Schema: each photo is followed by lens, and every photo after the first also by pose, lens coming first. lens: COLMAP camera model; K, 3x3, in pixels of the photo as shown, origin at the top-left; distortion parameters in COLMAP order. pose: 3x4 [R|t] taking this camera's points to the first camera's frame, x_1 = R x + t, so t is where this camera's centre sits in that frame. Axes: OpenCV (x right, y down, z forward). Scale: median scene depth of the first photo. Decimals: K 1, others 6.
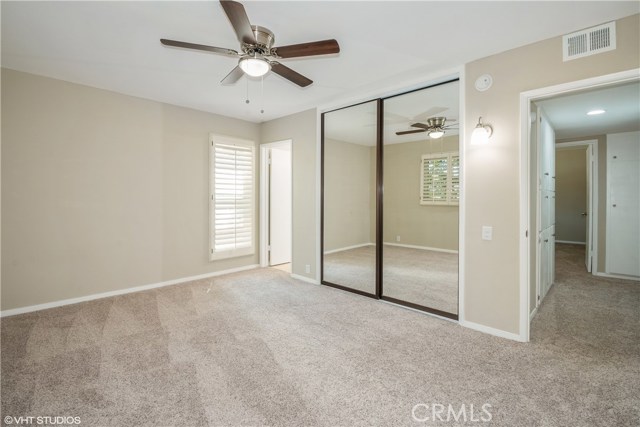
lens RADIAL K [[288.8, 0, 314.2], [0, 288.8, 199.3], [0, 0, 1]] dist [-0.002287, -0.000627]
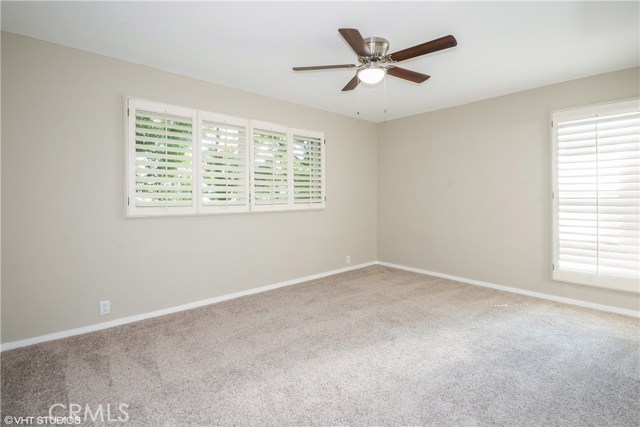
lens RADIAL K [[288.8, 0, 314.2], [0, 288.8, 199.3], [0, 0, 1]] dist [-0.002287, -0.000627]
pose [[-0.059506, 0.009873, -0.998179, 0.517517], [-0.000569, 0.999951, 0.009925, -0.005341], [0.998228, 0.001158, -0.059498, 0.500942]]
